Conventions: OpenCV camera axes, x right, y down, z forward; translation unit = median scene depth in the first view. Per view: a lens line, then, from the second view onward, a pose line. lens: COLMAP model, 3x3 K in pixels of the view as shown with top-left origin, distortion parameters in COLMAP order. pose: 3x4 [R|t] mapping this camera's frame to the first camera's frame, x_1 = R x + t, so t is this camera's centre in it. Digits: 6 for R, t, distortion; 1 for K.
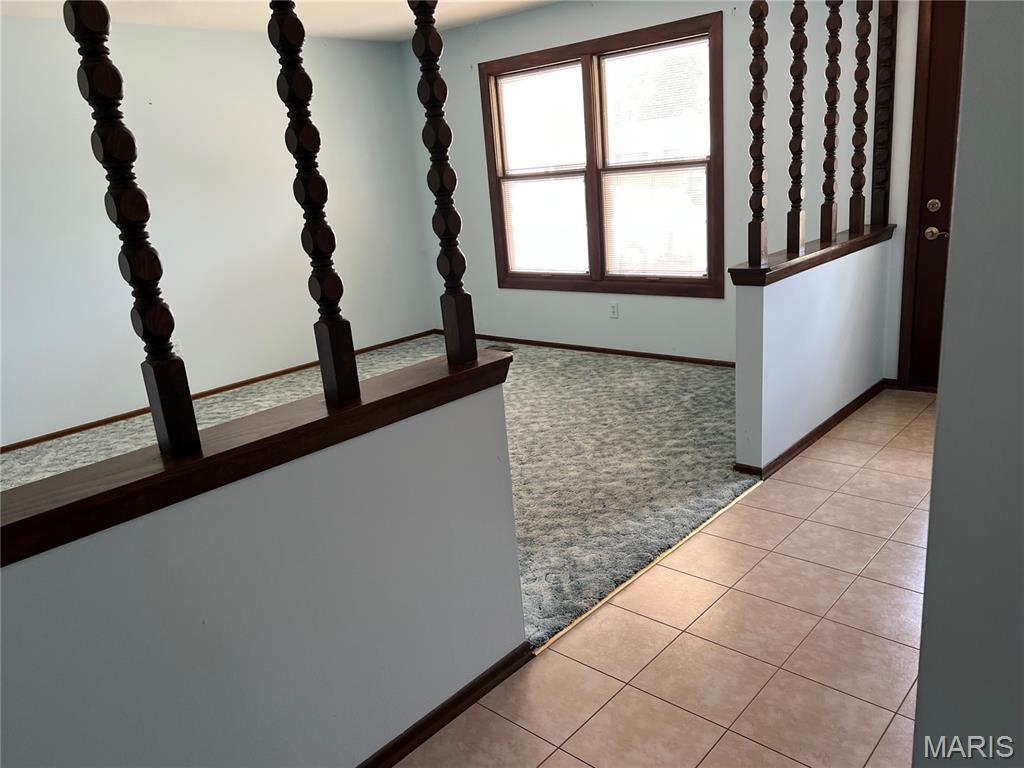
lens RADIAL K [[758.0, 0, 512.5], [0, 758.0, 387.0], [0, 0, 1]] dist [0.046136, -0.054597]
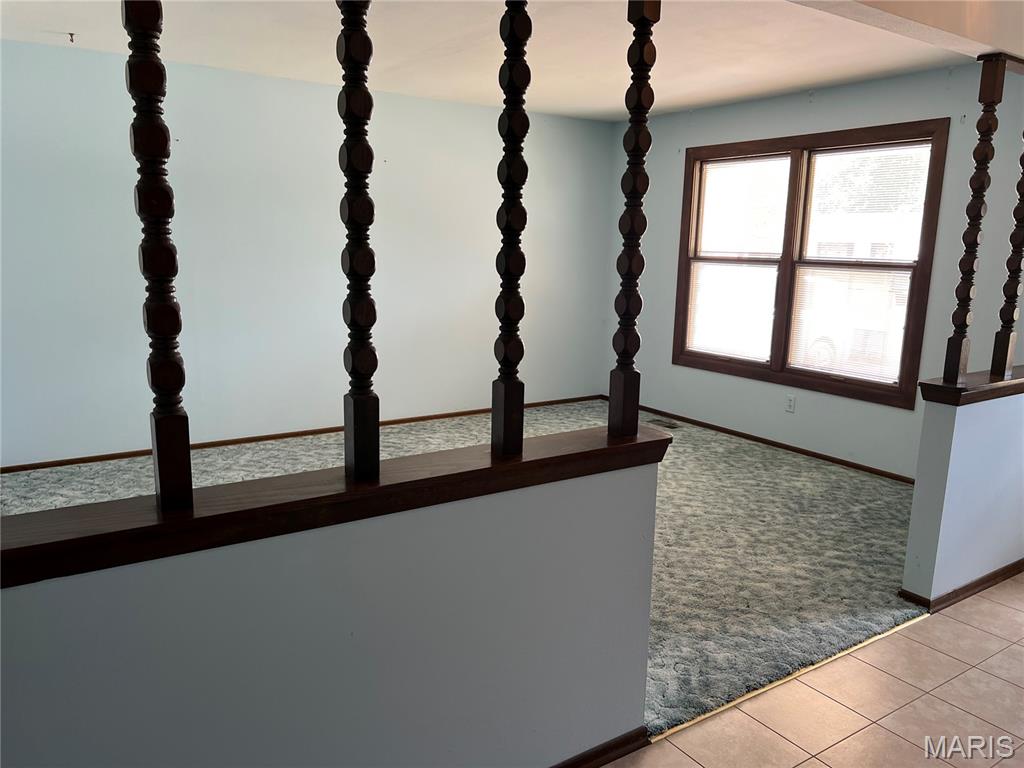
lens RADIAL K [[758.0, 0, 521.0], [0, 758.0, 388.2], [0, 0, 1]] dist [0.046136, -0.054597]
pose [[0.966710, 0.148850, -0.208122, 0.003082], [-0.165479, 0.984081, -0.064815, -0.004024], [0.195162, 0.097097, 0.975953, -0.025322]]
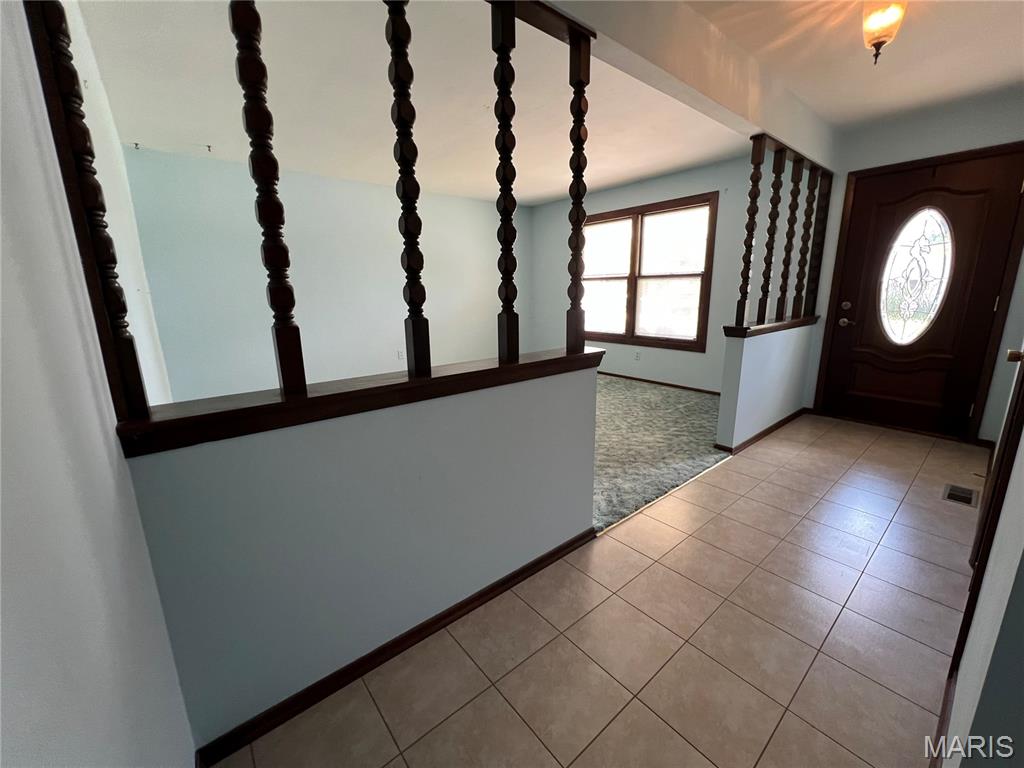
lens RADIAL K [[409.0, 0, 514.4], [0, 409.0, 371.6], [0, 0, 1]] dist [-0.002834, 0.000529]
pose [[0.986492, 0.097127, -0.131907, -0.042865], [-0.105360, 0.992804, -0.056922, 0.044065], [0.125429, 0.070051, 0.989626, 0.050151]]
